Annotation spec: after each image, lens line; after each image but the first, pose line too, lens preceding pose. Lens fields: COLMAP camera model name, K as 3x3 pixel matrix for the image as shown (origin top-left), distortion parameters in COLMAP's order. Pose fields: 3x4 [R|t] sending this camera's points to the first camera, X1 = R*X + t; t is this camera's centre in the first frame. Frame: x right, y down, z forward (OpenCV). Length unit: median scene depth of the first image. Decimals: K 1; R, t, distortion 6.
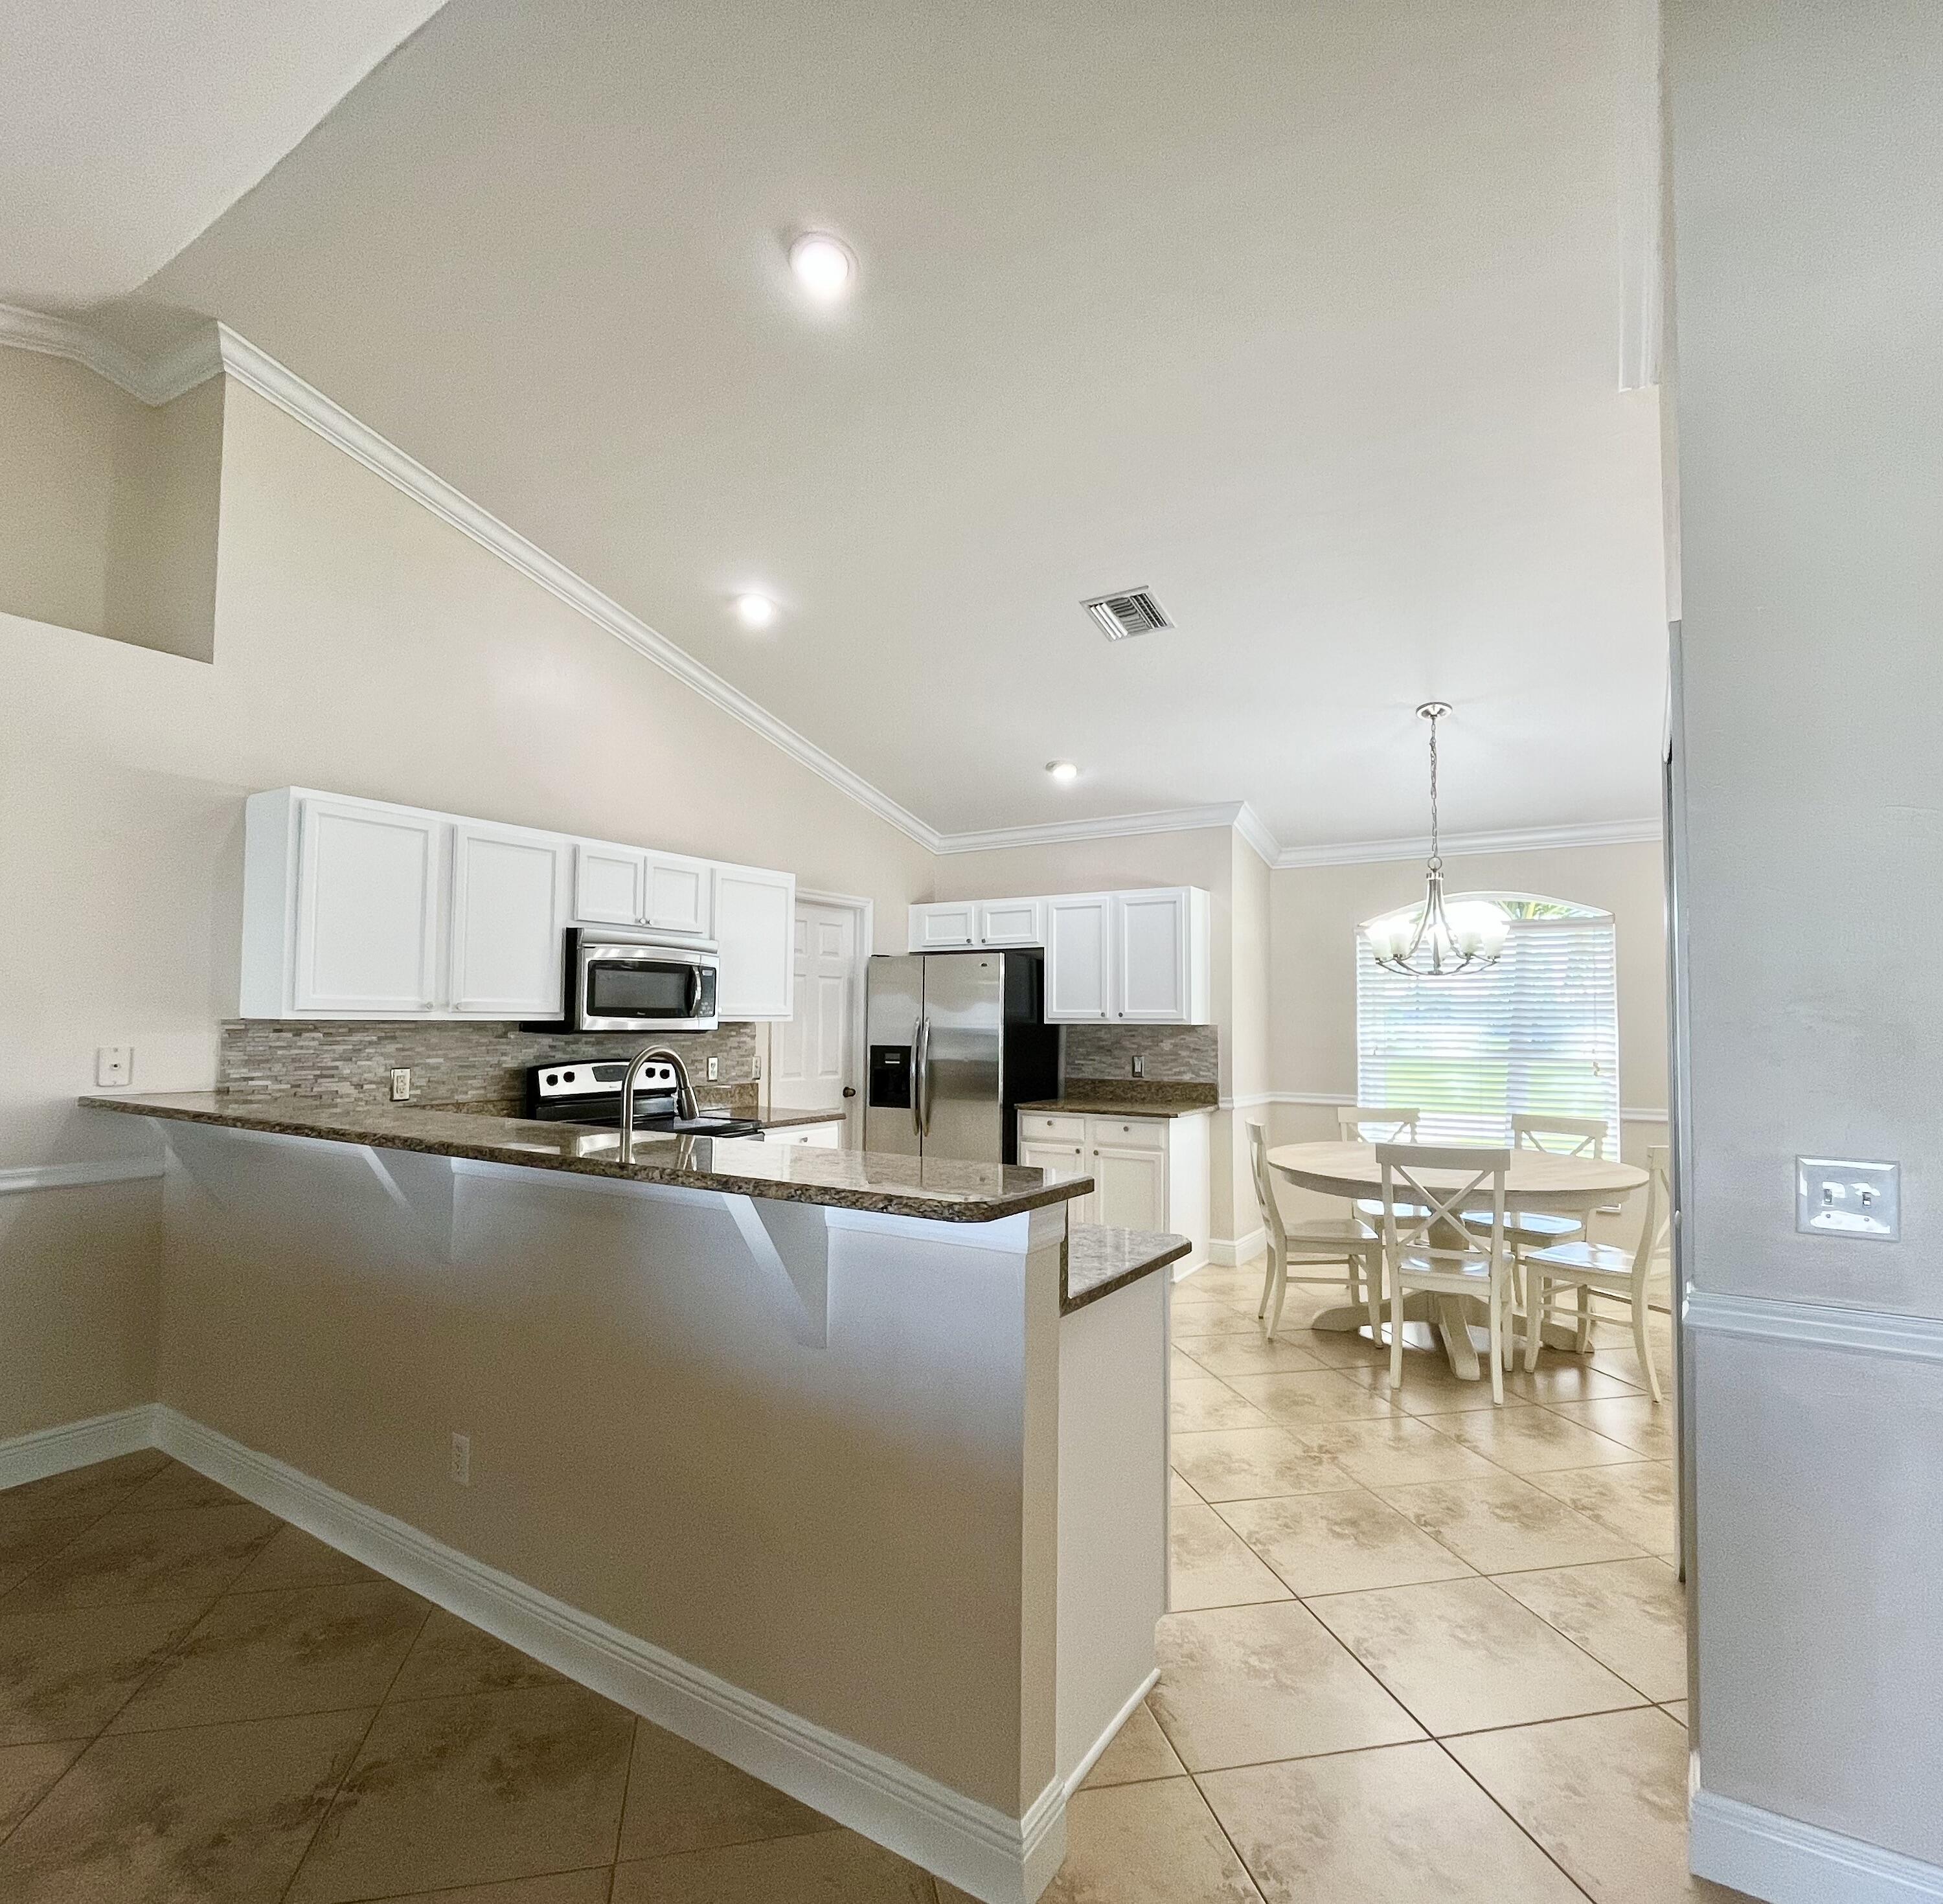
lens RADIAL K [[1065.0, 0, 970.2], [0, 1065.0, 980.8], [0, 0, 1]] dist [-0.000242, 0.000055]
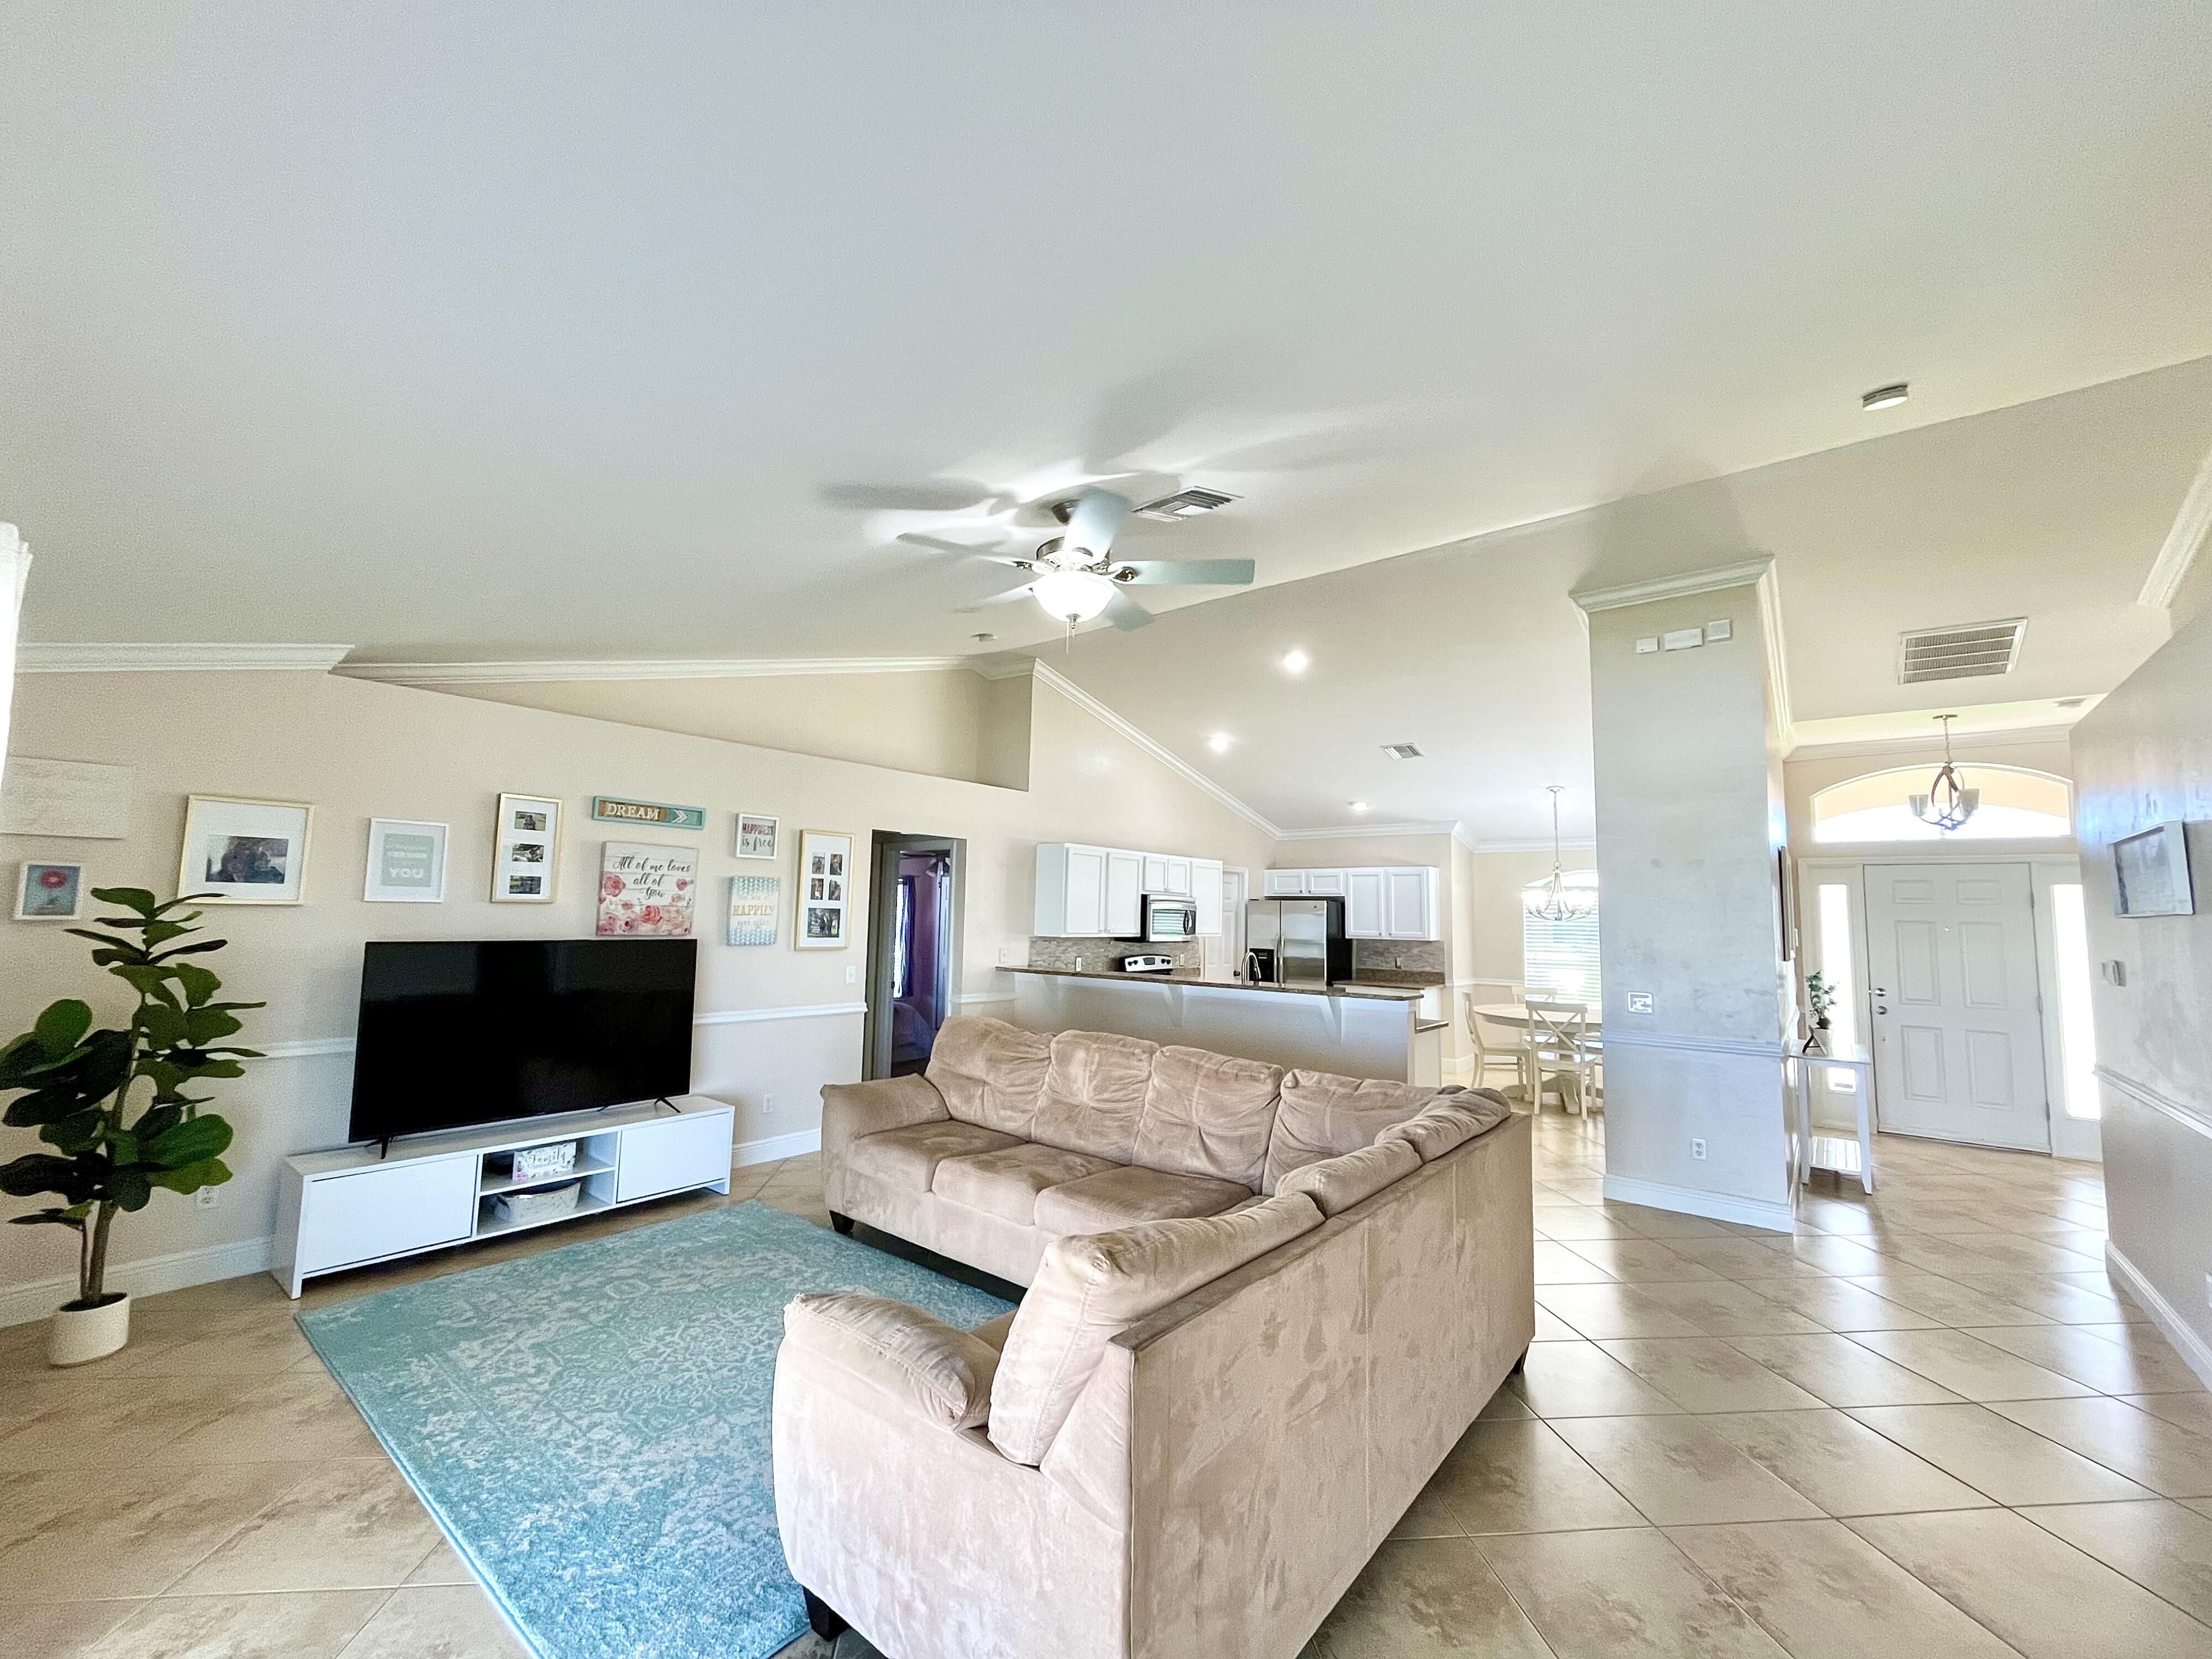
lens RADIAL K [[893.2, 0, 1106.0], [0, 893.2, 829.5], [0, 0, 1]] dist [-0.001753, -0.000284]
pose [[0.993505, 0.002400, -0.113763, -0.208176], [-0.009612, 0.997974, -0.062888, -0.057213], [0.113382, 0.063573, 0.991516, -0.731076]]
